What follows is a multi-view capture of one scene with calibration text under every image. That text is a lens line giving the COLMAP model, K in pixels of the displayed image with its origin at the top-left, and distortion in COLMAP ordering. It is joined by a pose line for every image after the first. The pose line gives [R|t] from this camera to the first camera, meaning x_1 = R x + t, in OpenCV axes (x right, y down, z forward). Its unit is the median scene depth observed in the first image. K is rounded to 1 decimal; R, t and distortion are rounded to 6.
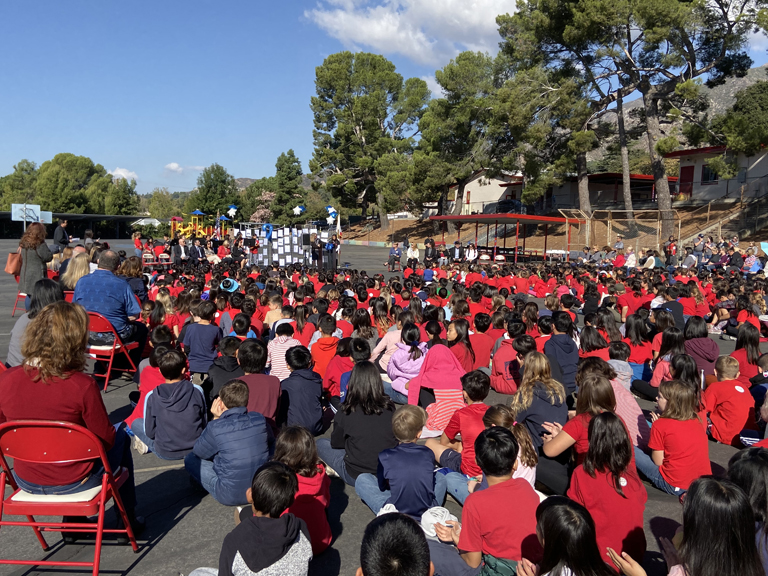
lens RADIAL K [[690.9, 0, 386.2], [0, 690.9, 283.9], [0, 0, 1]] dist [0.110175, -0.064745]
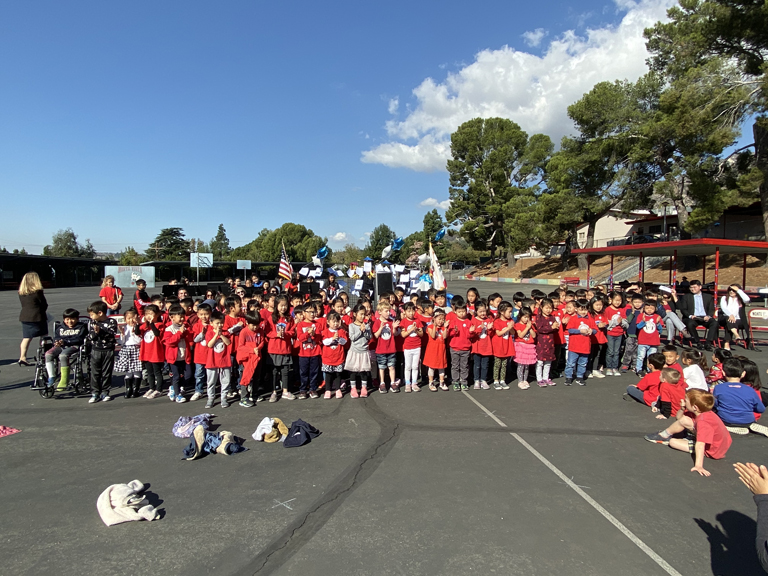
lens RADIAL K [[455.2, 0, 377.0], [0, 455.2, 296.8], [0, 0, 1]] dist [0.009450, -0.007883]
pose [[0.962921, -0.005087, -0.269735, -0.032658], [-0.000092, 0.999816, -0.019183, -0.036442], [0.269782, 0.018497, 0.962744, 0.512718]]
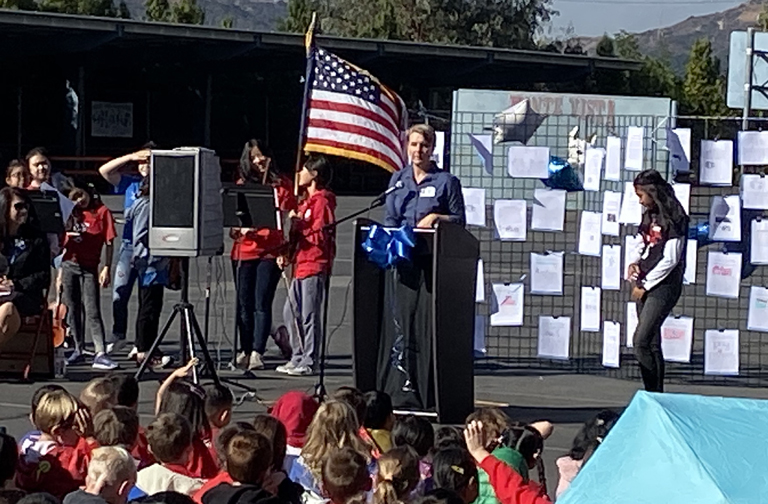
lens RADIAL K [[3398.7, 0, 384.2], [0, 3398.7, 252.2], [0, 0, 1]] dist [-0.032092, 0.000000]
pose [[0.577193, 0.035425, -0.815839, 0.396487], [-0.079168, 0.996780, -0.012728, -0.033714], [0.812761, 0.071935, 0.578139, 0.453032]]
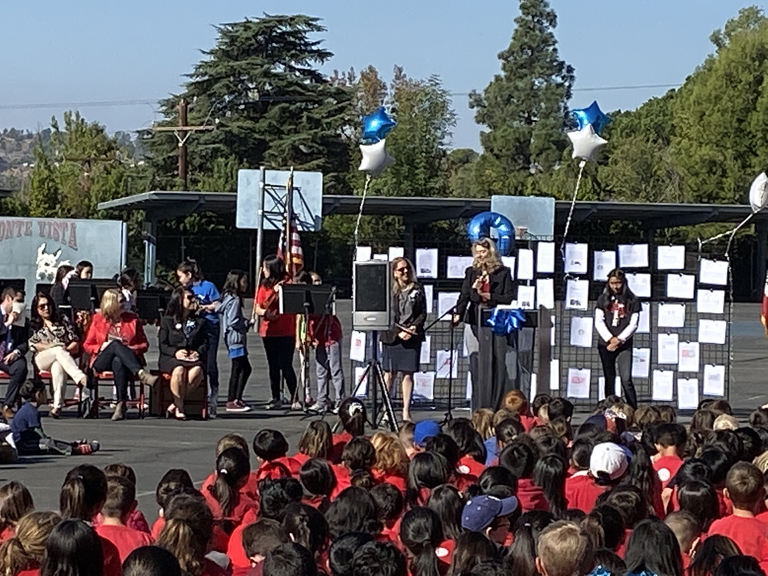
lens RADIAL K [[2984.6, 0, 382.0], [0, 2984.6, 287.8], [0, 0, 1]] dist [0.066412, 0.000000]
pose [[0.779299, 0.008494, -0.626595, 0.393670], [-0.053465, 0.997163, -0.052978, -0.007929], [0.624367, 0.074786, 0.777543, 0.159699]]
